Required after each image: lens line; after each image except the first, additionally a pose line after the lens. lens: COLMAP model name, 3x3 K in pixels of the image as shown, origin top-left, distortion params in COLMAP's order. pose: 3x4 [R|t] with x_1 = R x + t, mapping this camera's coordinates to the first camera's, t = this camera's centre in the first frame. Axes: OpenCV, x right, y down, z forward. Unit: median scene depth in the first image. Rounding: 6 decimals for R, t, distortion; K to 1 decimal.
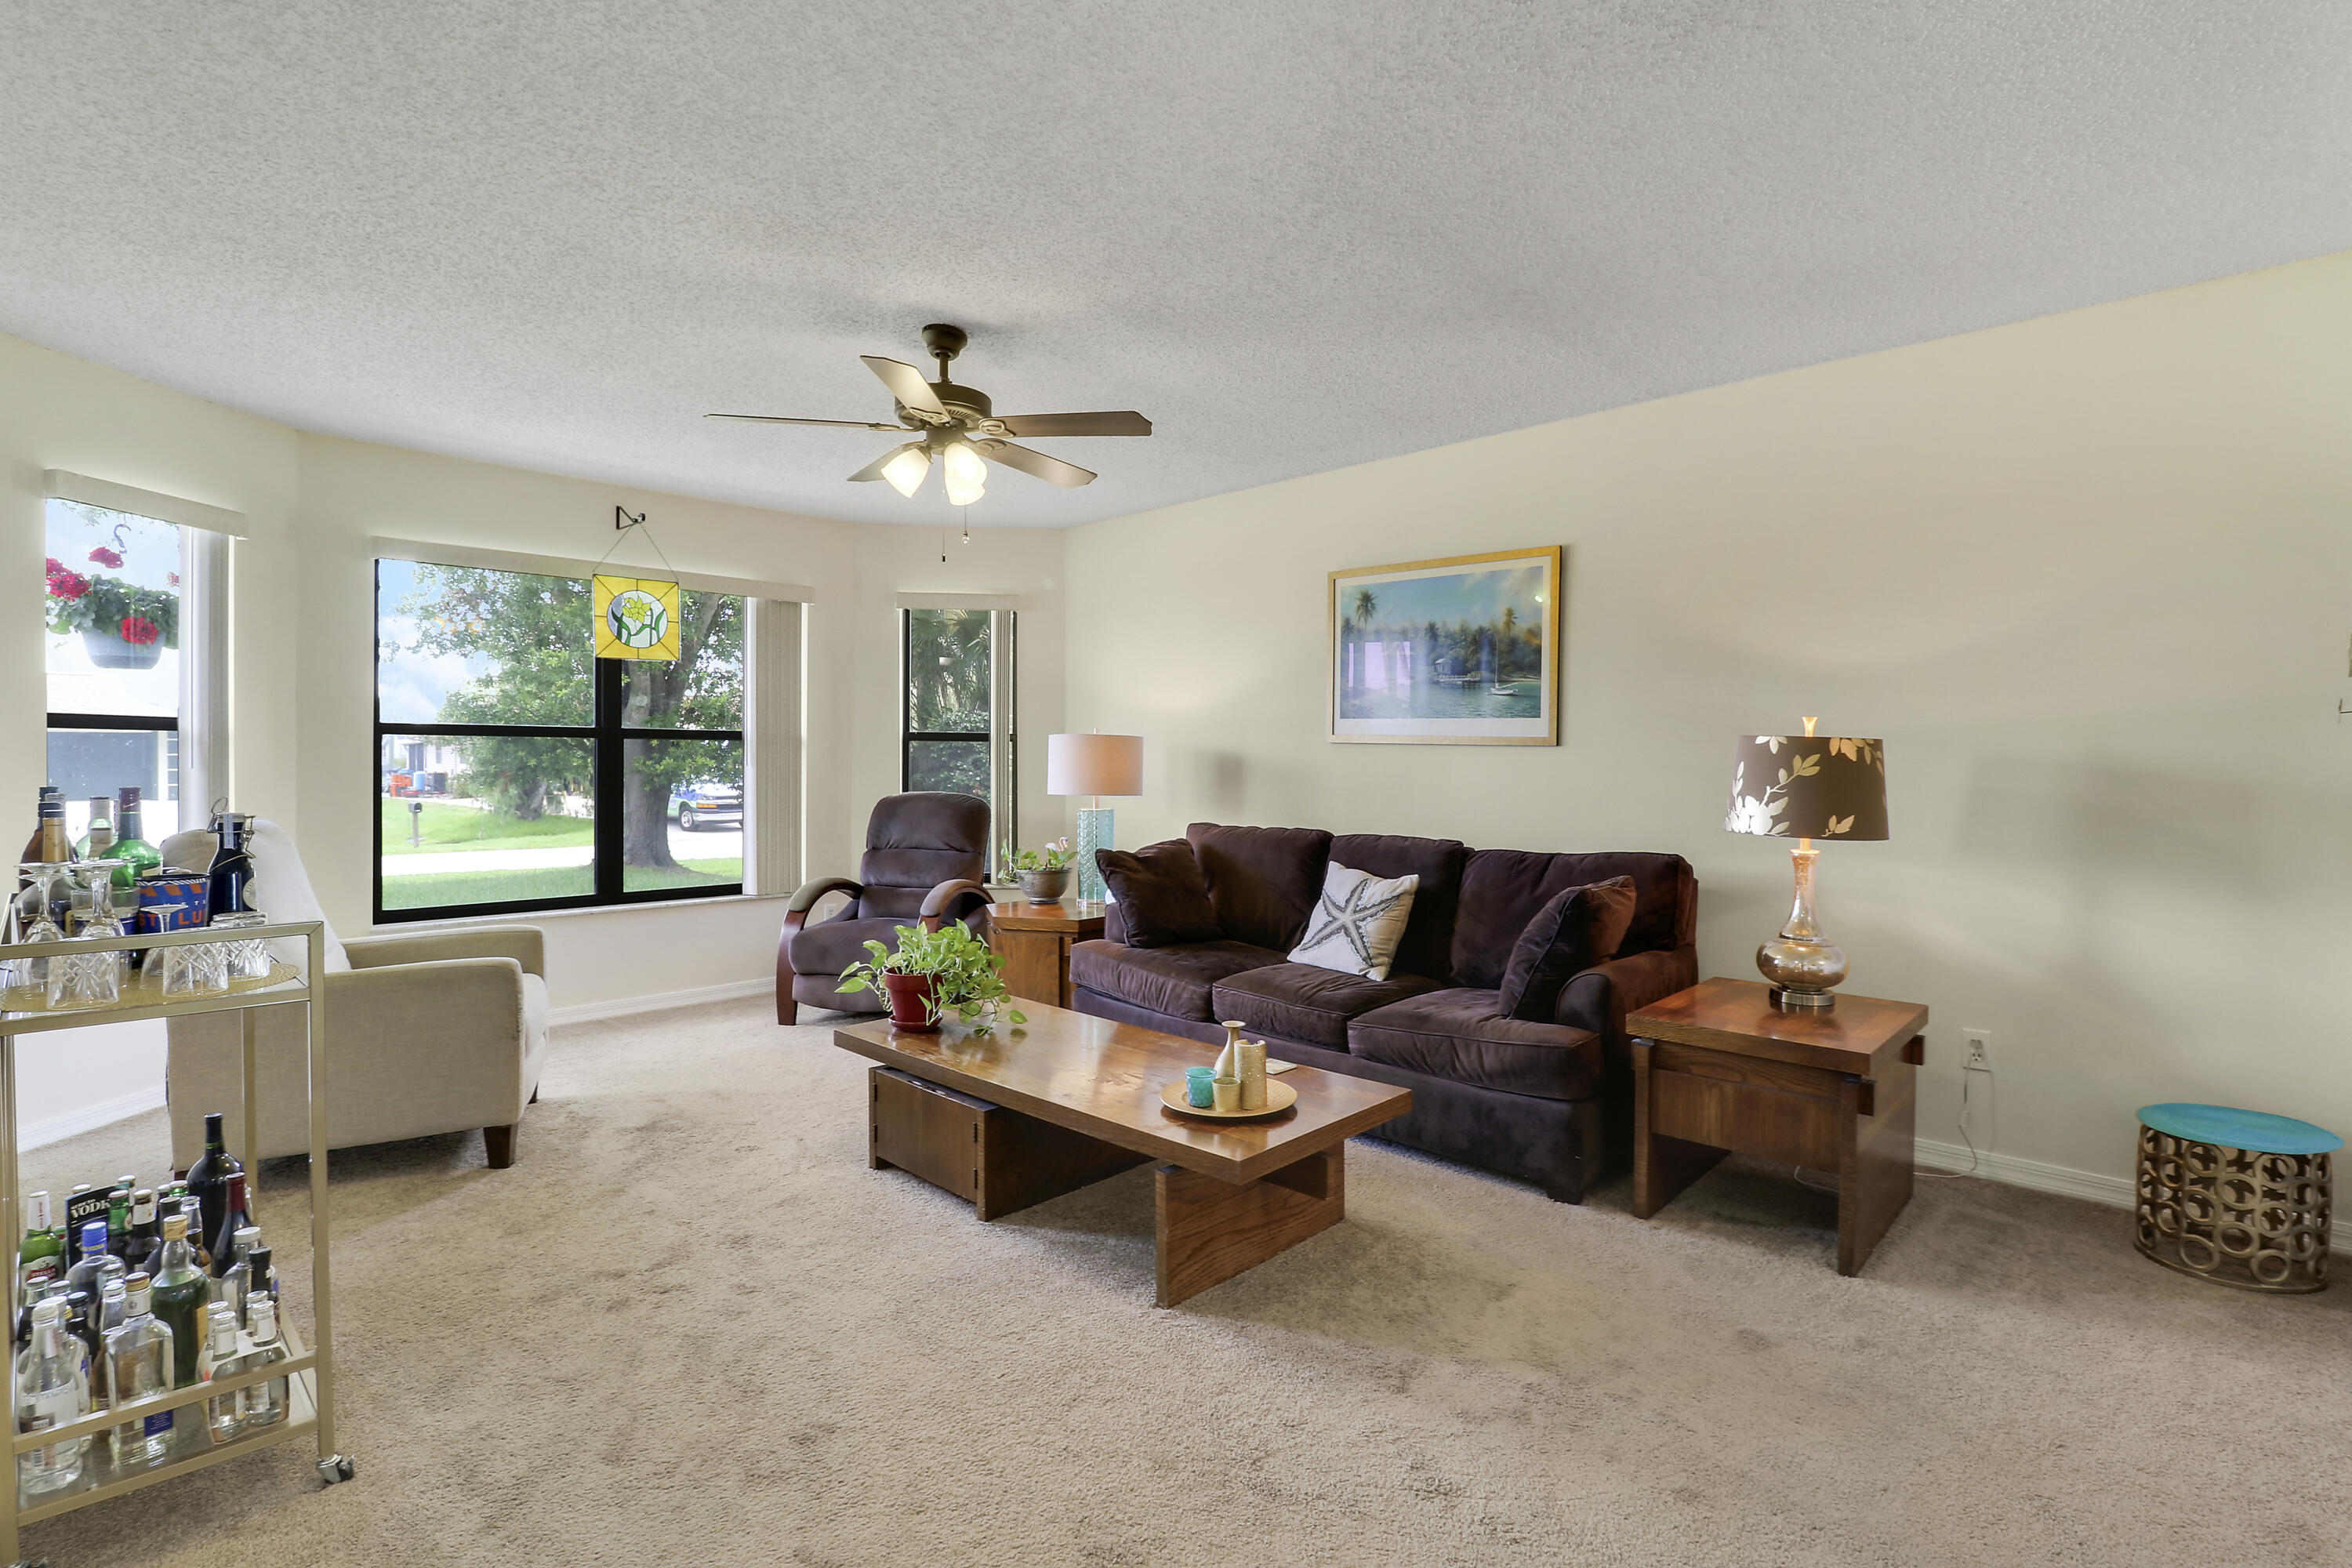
lens RADIAL K [[1110.6, 0, 1187.9], [0, 1110.6, 774.2], [0, 0, 1]] dist [-0.002393, -0.000612]
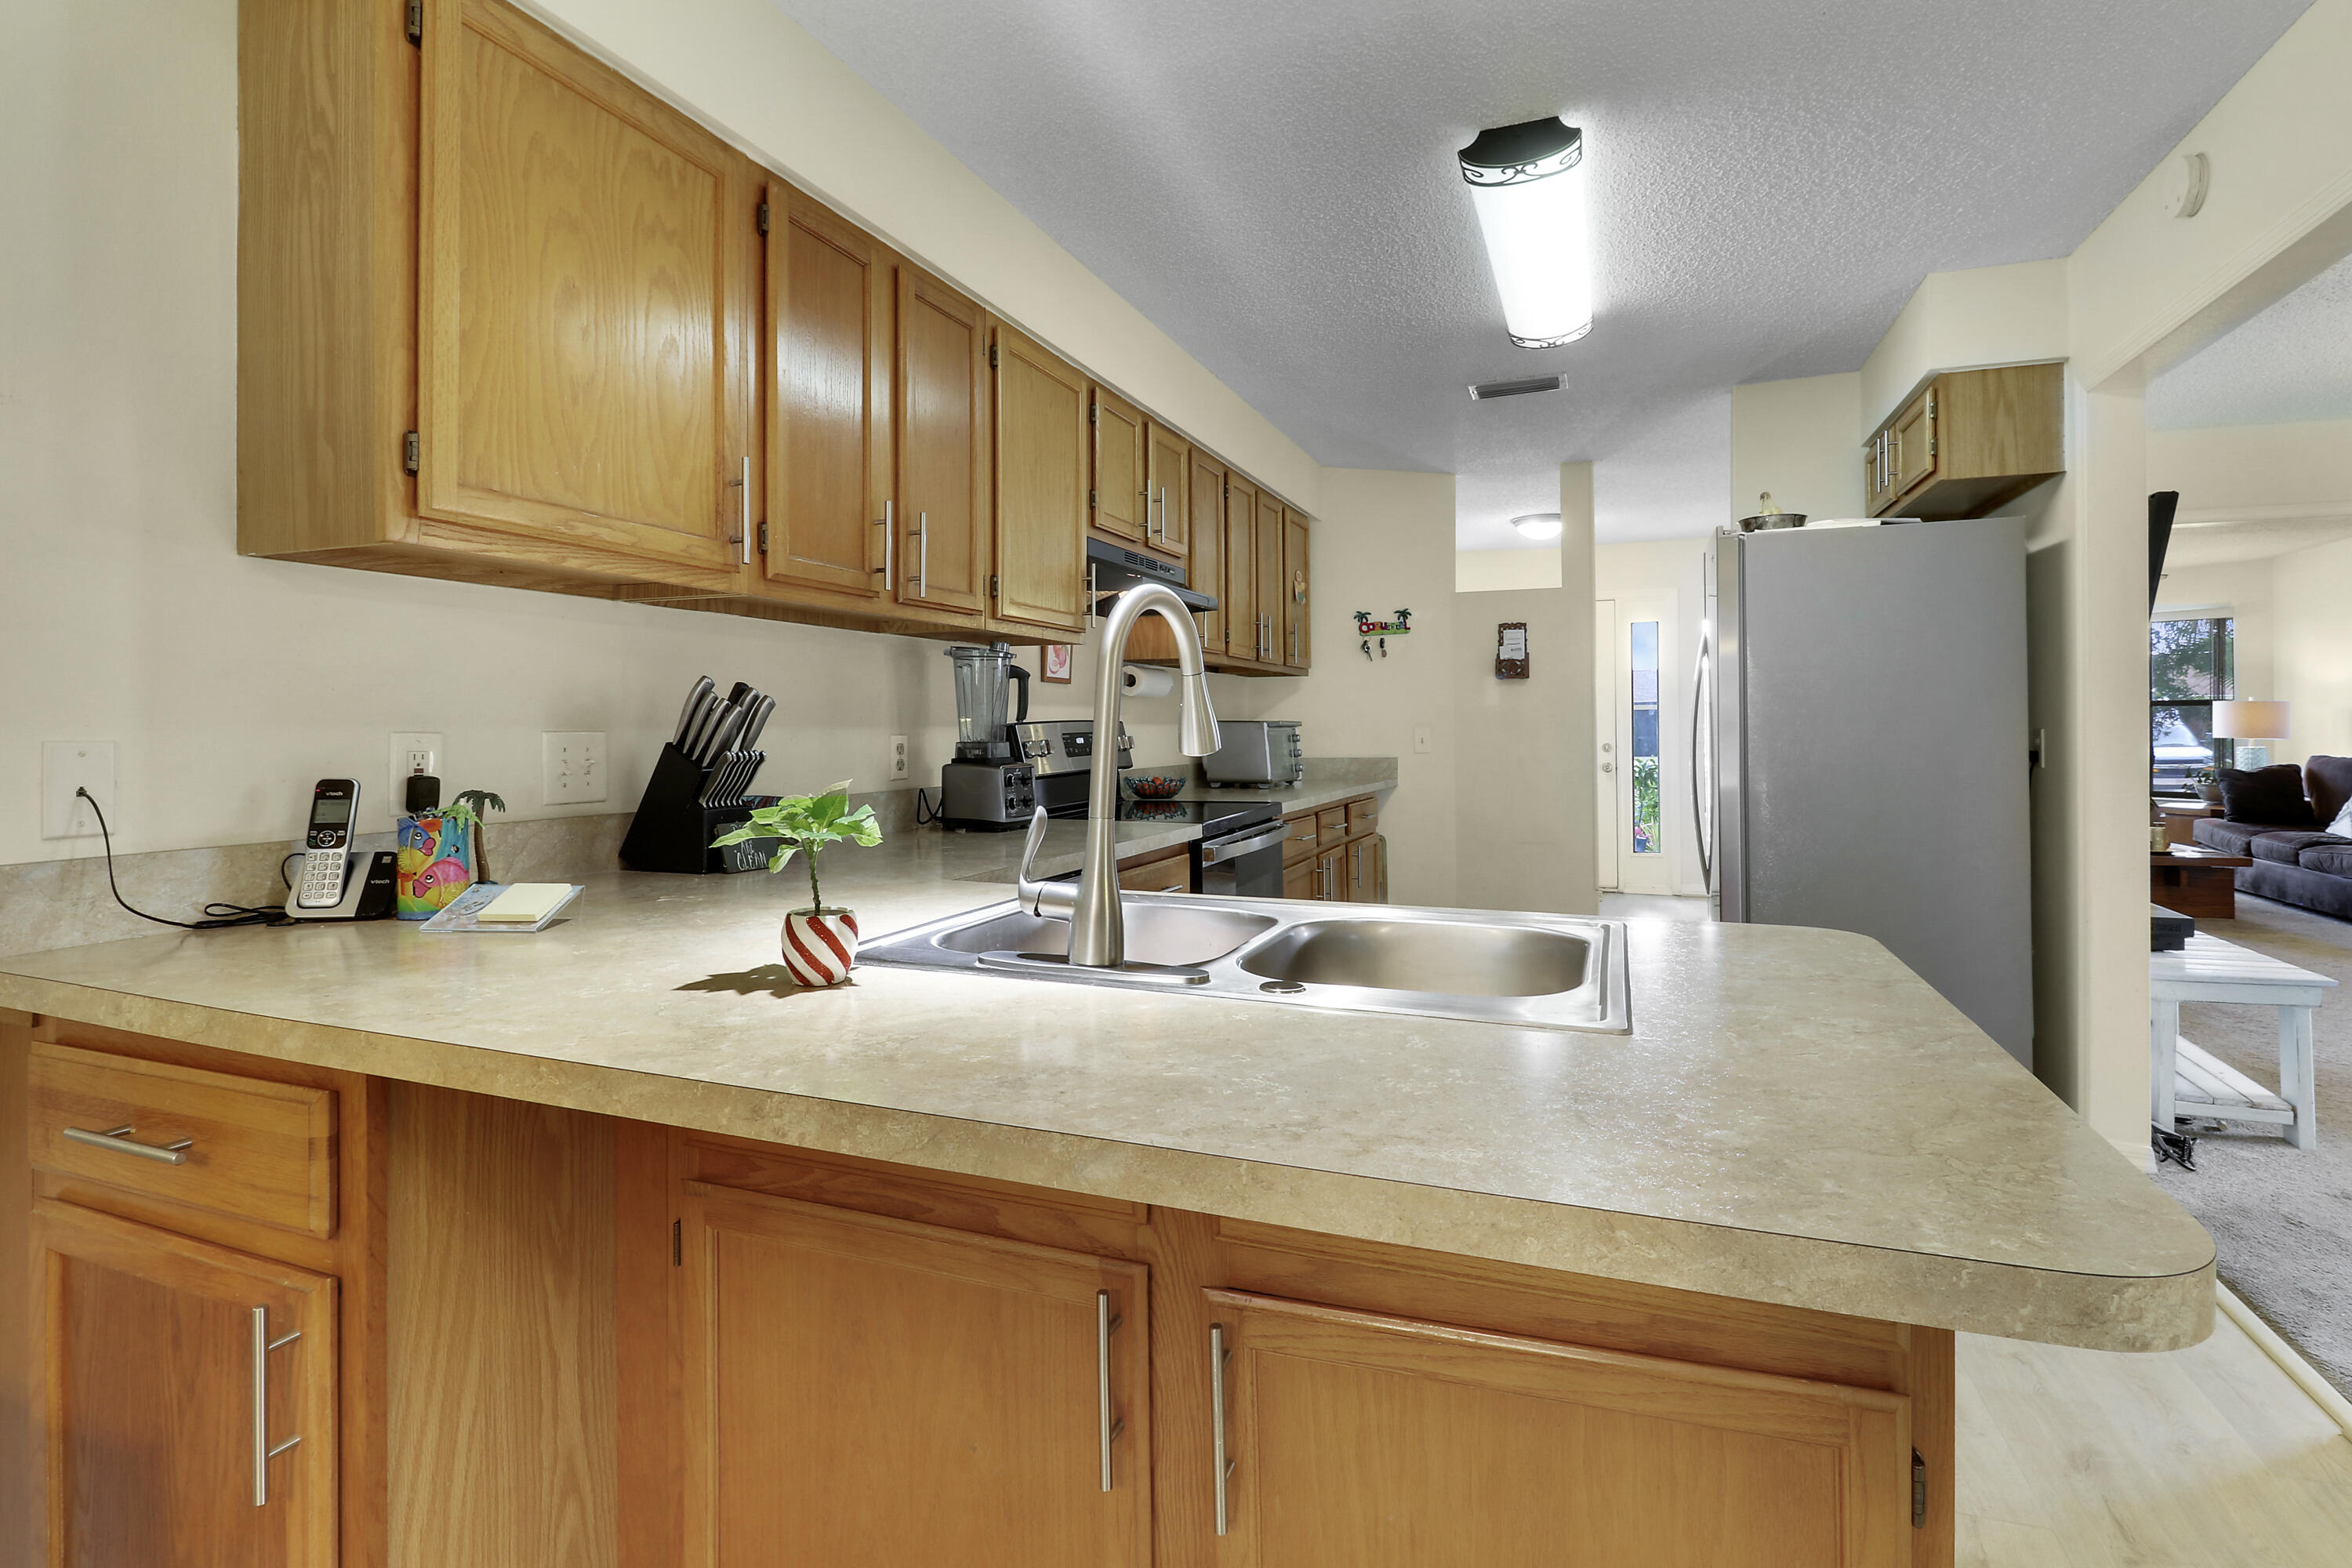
lens RADIAL K [[1092.6, 0, 1182.6], [0, 1092.6, 734.7], [0, 0, 1]] dist [-0.018722, -0.000538]
pose [[0.395535, -0.002553, -0.918447, 0.998627], [-0.002545, 0.999989, -0.003876, 0.031066], [0.918447, 0.003871, 0.395525, -1.410047]]
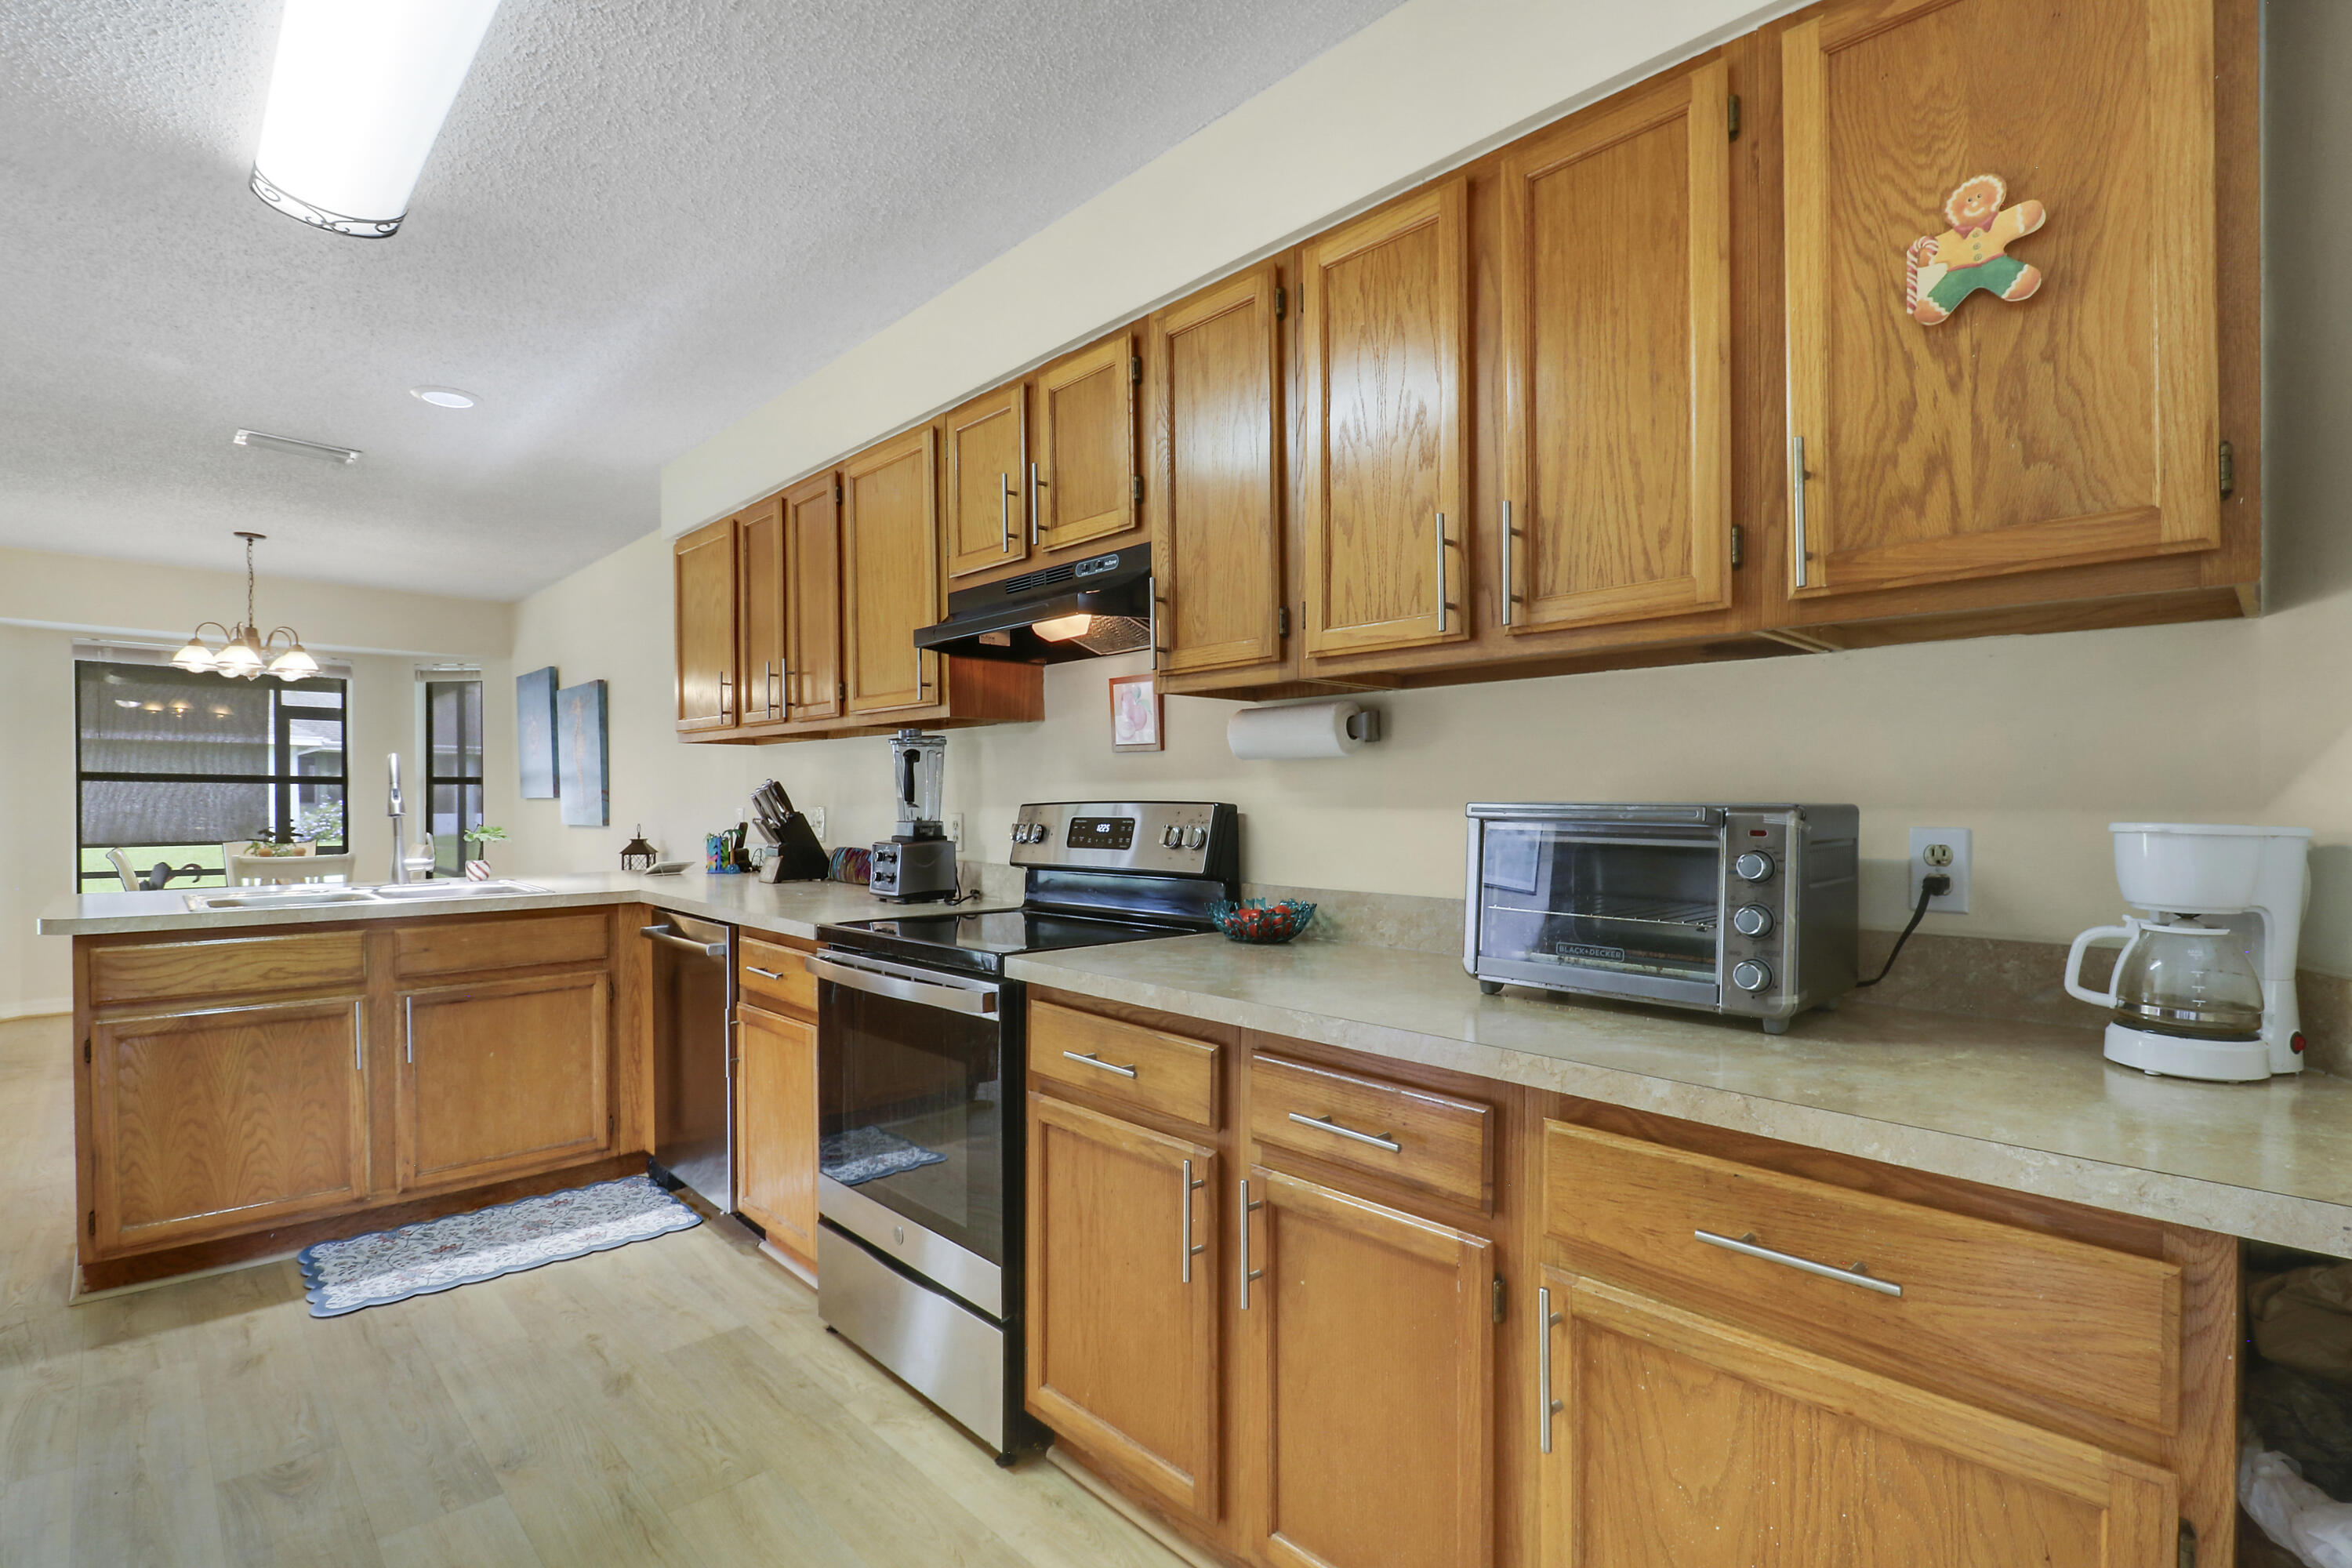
lens RADIAL K [[1133.5, 0, 1169.1], [0, 1133.5, 796.0], [0, 0, 1]] dist [0.001464, 0.000100]
pose [[-0.998600, -0.008015, 0.052277, 0.079855], [-0.007179, 0.999844, 0.016153, 0.001998], [-0.052398, 0.015755, -0.998502, -0.454088]]
